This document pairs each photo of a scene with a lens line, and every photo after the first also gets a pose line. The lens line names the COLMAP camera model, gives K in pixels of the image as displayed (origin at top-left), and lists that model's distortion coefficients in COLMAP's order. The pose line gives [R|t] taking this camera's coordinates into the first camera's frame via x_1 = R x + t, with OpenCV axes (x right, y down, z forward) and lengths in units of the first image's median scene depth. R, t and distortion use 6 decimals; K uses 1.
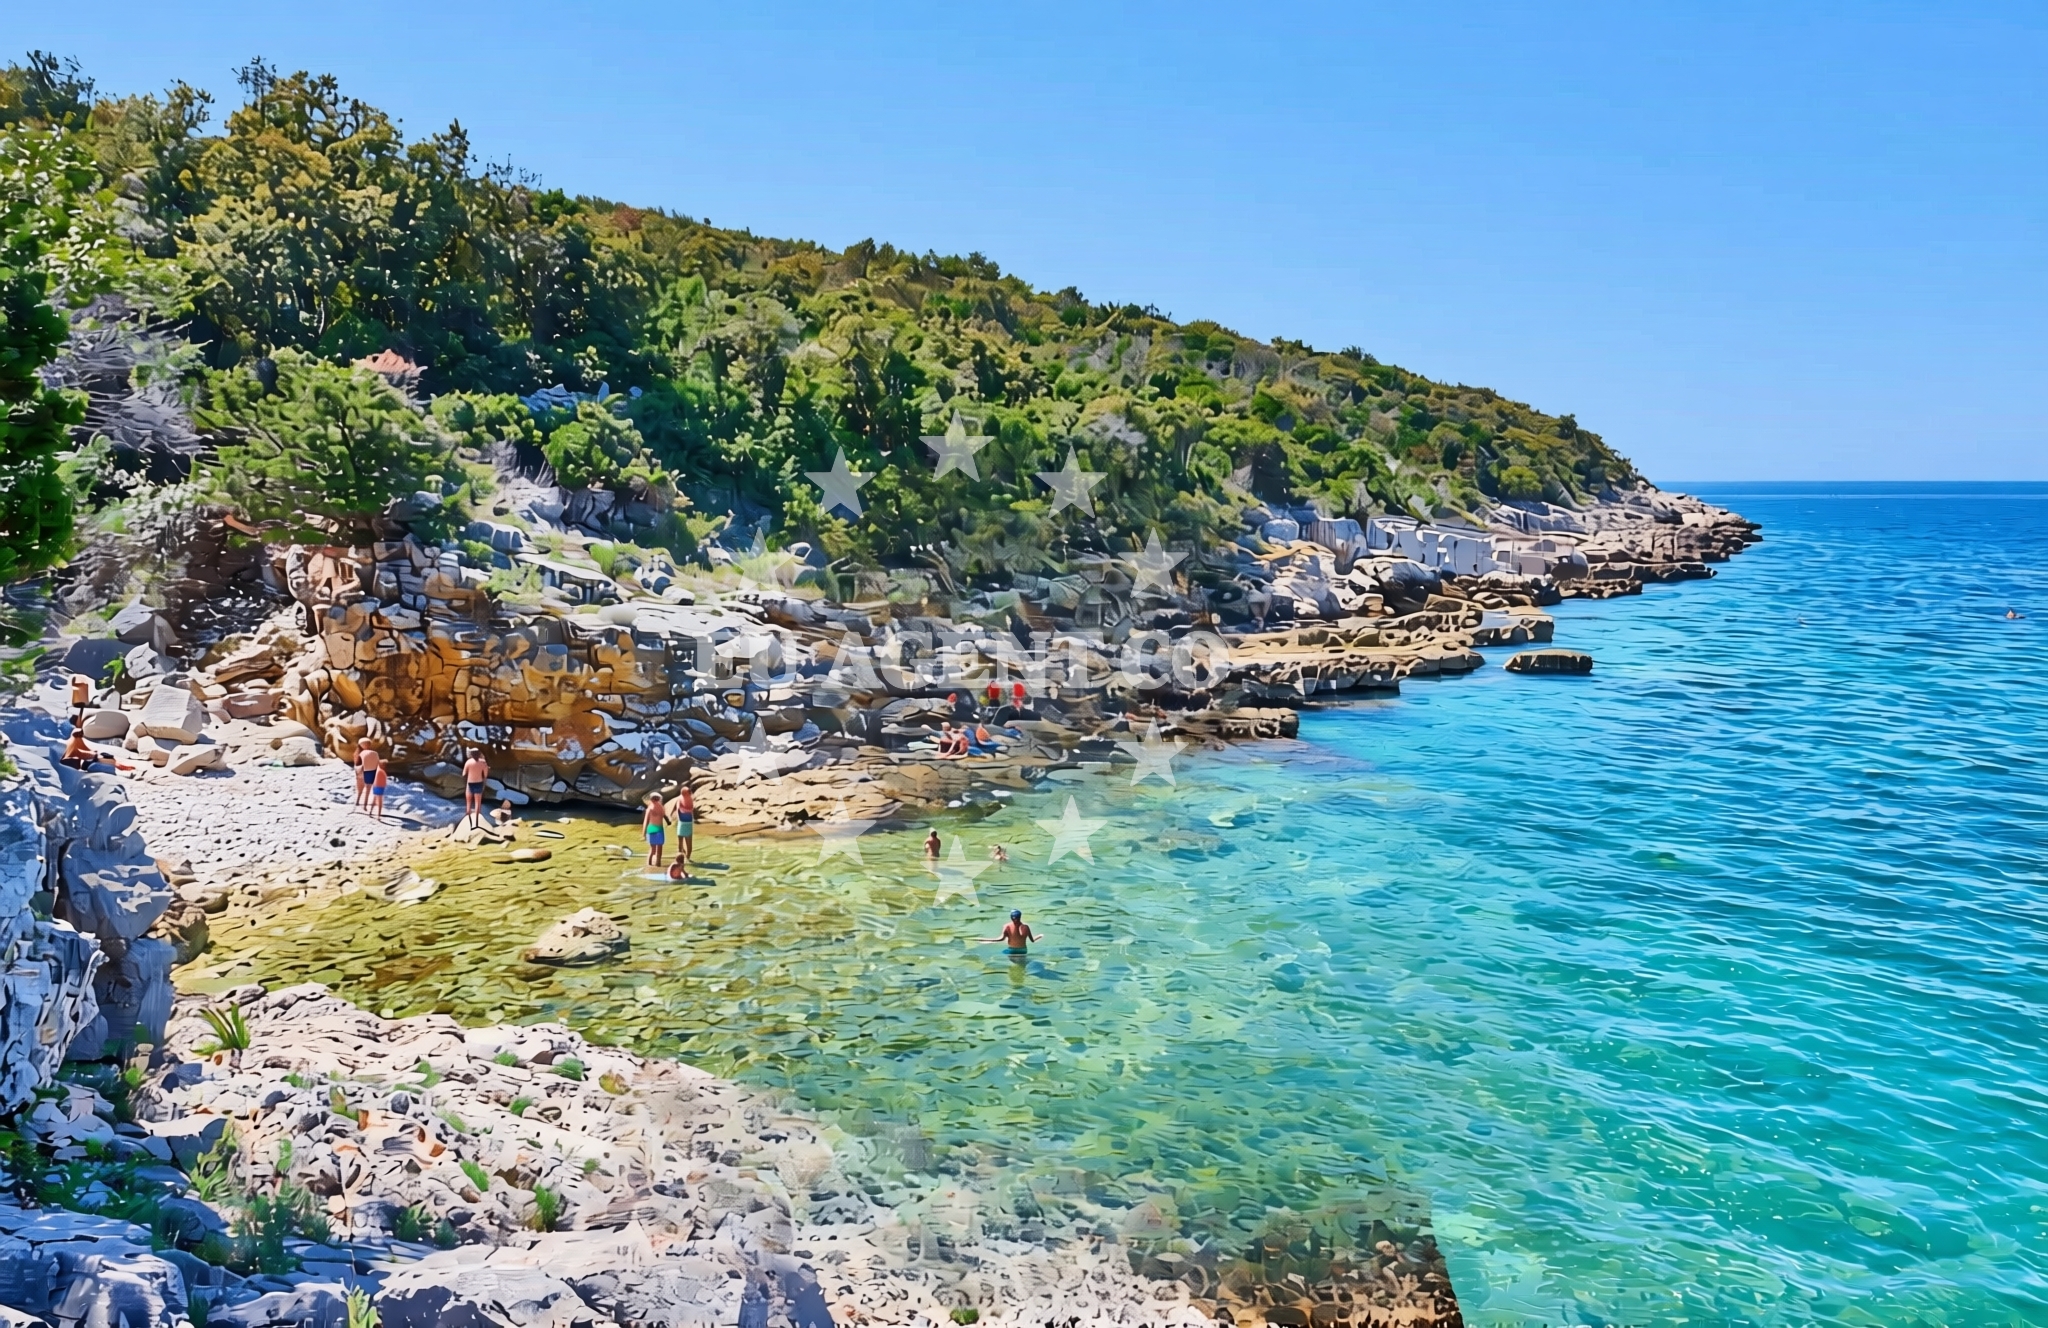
lens RADIAL K [[1295.6, 0, 1025.9], [0, 1295.6, 637.5], [0, 0, 1]] dist [0.002160, -0.040707]
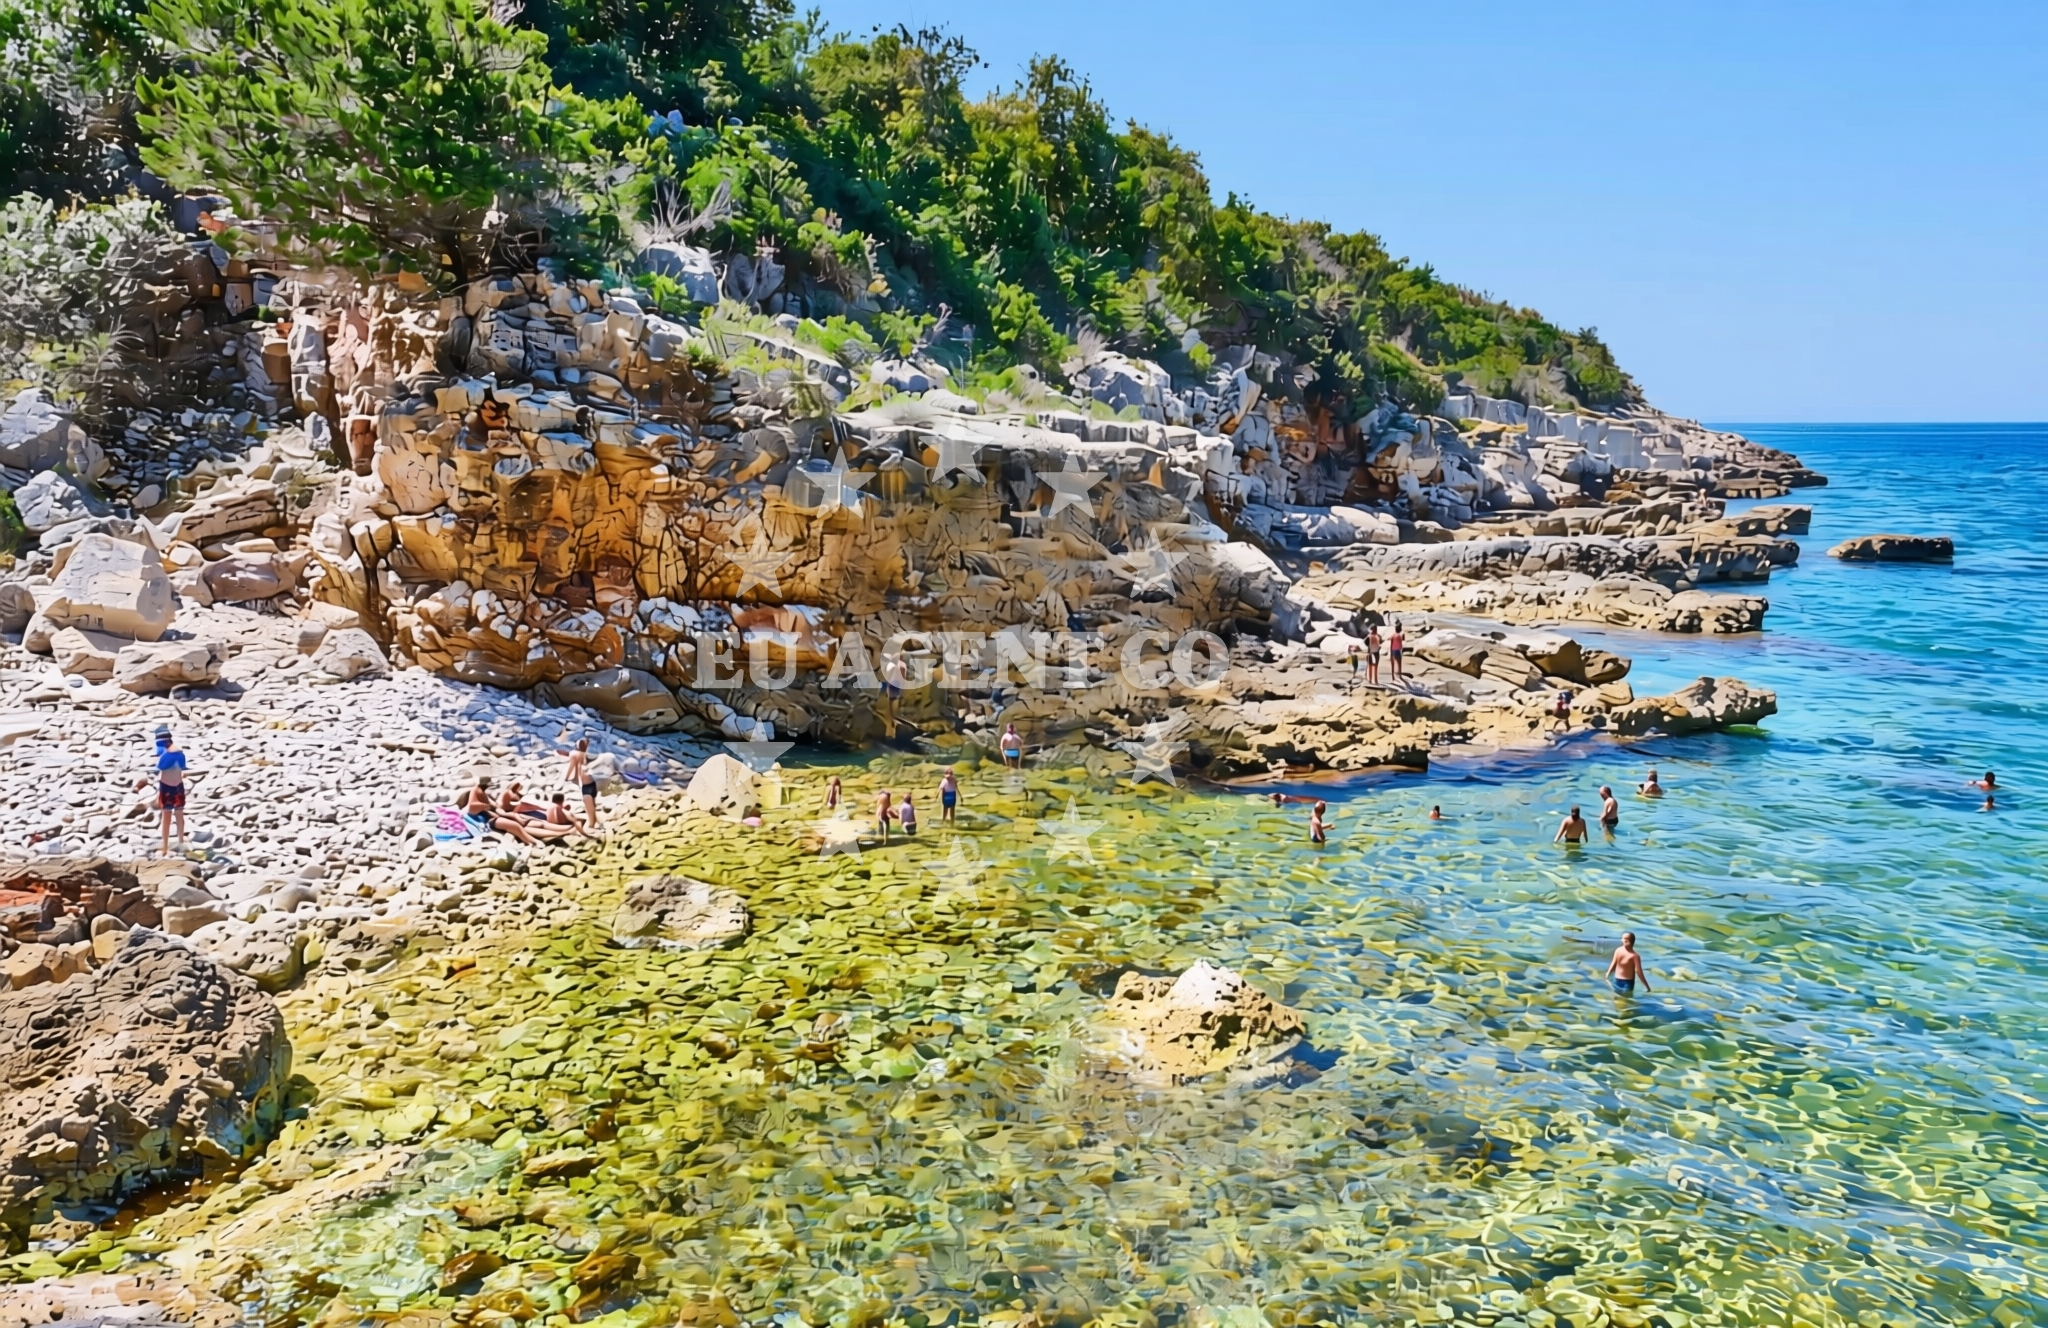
lens RADIAL K [[1239.3, 0, 963.6], [0, 1239.3, 668.3], [0, 0, 1]] dist [-0.017960, -0.001046]
pose [[0.998381, -0.013542, 0.055250, -0.317967], [0.010099, 0.998017, 0.062124, 0.061394], [-0.055982, -0.061466, 0.996538, 0.438037]]
